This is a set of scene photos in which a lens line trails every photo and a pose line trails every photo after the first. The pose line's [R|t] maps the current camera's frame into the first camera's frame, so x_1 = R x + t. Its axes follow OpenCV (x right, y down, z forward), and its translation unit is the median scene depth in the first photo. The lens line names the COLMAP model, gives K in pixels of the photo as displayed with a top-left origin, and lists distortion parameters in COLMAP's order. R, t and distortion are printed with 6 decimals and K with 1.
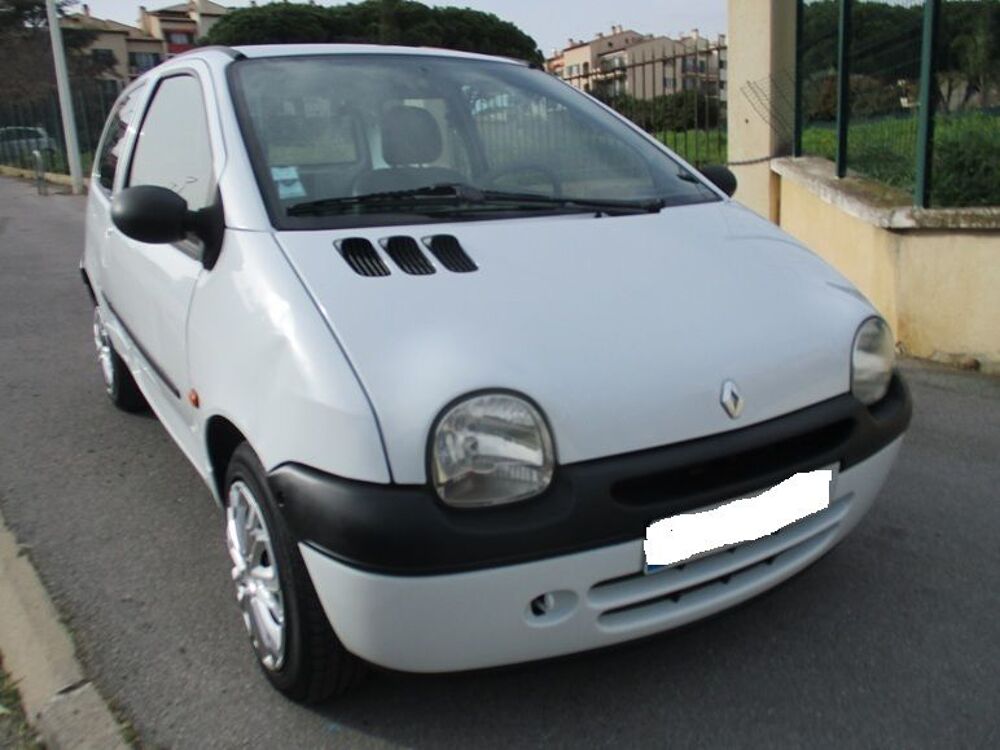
lens RADIAL K [[746.7, 0, 500.0], [0, 746.7, 375.0], [0, 0, 1]] dist [-0.003853, -0.000534]
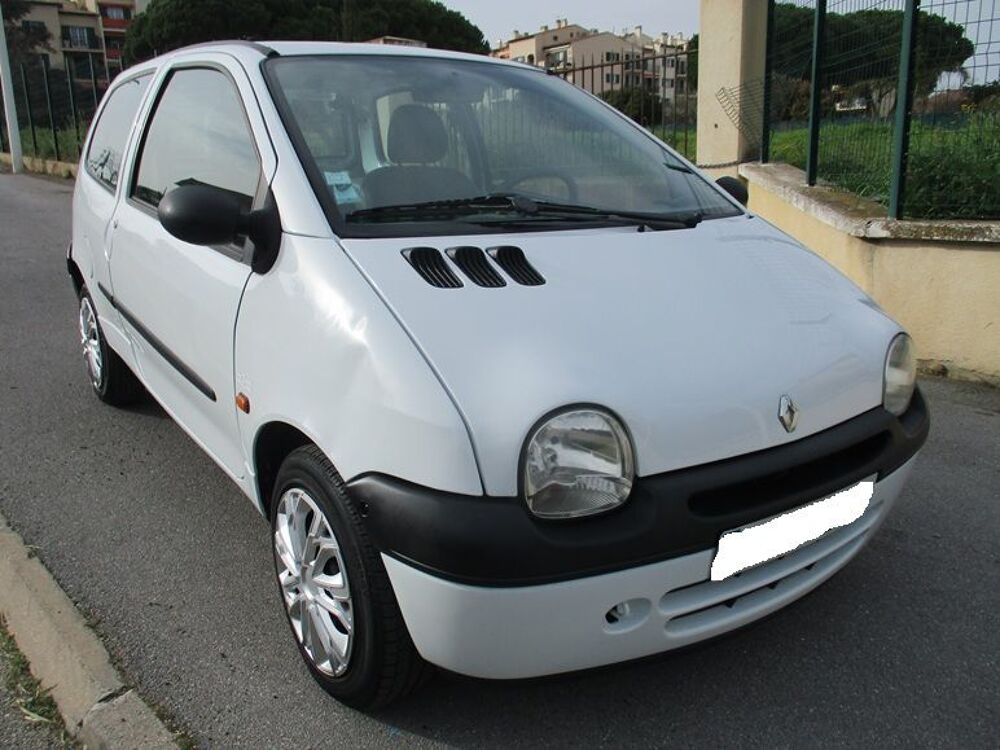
lens RADIAL K [[744.3, 0, 500.0], [0, 744.3, 375.0], [0, 0, 1]] dist [-0.004585, -0.001906]
pose [[0.997672, 0.015062, 0.066506, -0.136307], [-0.015777, 0.999823, 0.010239, -0.021297], [-0.066340, -0.011265, 0.997734, -0.007751]]
